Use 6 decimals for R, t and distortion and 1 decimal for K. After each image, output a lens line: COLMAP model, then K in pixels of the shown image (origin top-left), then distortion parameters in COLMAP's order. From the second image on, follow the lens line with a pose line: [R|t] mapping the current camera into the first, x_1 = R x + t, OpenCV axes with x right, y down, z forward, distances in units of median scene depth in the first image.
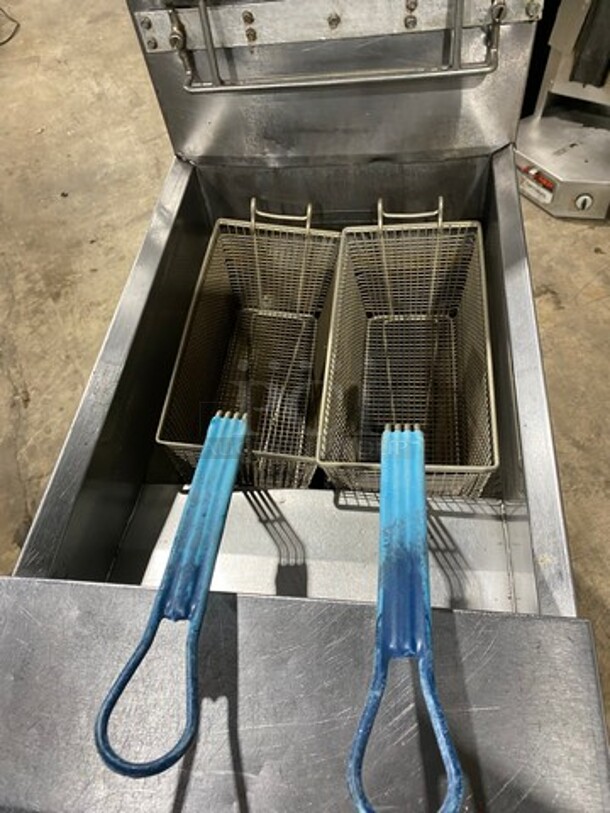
lens RADIAL K [[618.3, 0, 312.8], [0, 618.3, 406.7], [0, 0, 1]] dist [0.002342, -0.003222]
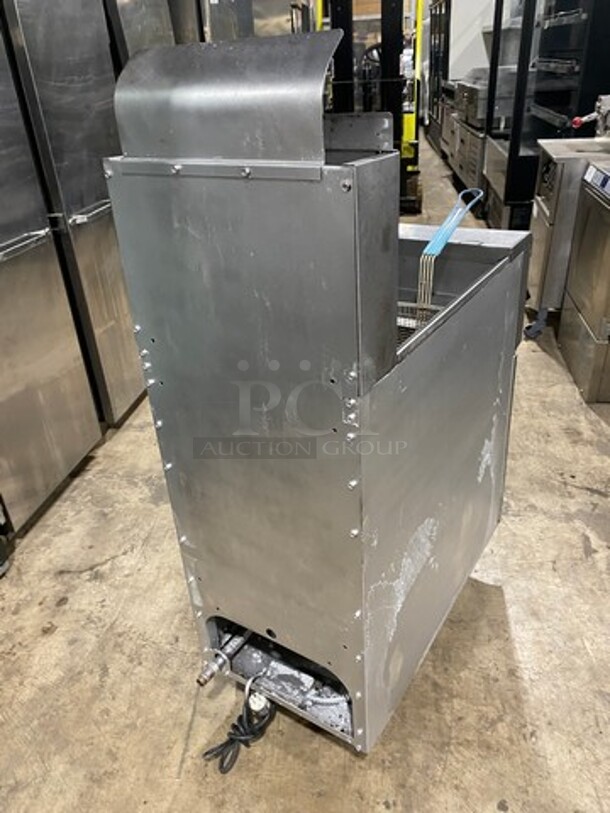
lens RADIAL K [[618.3, 0, 312.8], [0, 618.3, 406.7], [0, 0, 1]] dist [0.002342, -0.003222]
pose [[-0.887845, -0.066054, 0.455376, -0.262413], [0.442118, 0.151815, 0.884016, -0.632036], [-0.127526, 0.986199, -0.105584, 0.528681]]
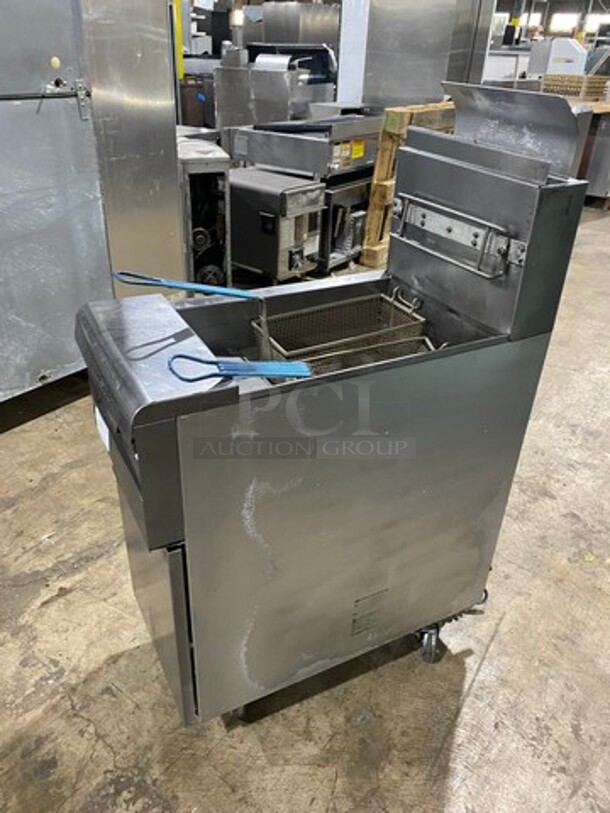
lens RADIAL K [[616.0, 0, 293.3], [0, 616.0, 409.5], [0, 0, 1]] dist [0.001428, 0.000520]
pose [[0.539071, 0.539046, -0.647172, 0.455726], [-0.733064, 0.678646, -0.045355, 0.075669], [0.414752, 0.498868, 0.760993, -0.143627]]
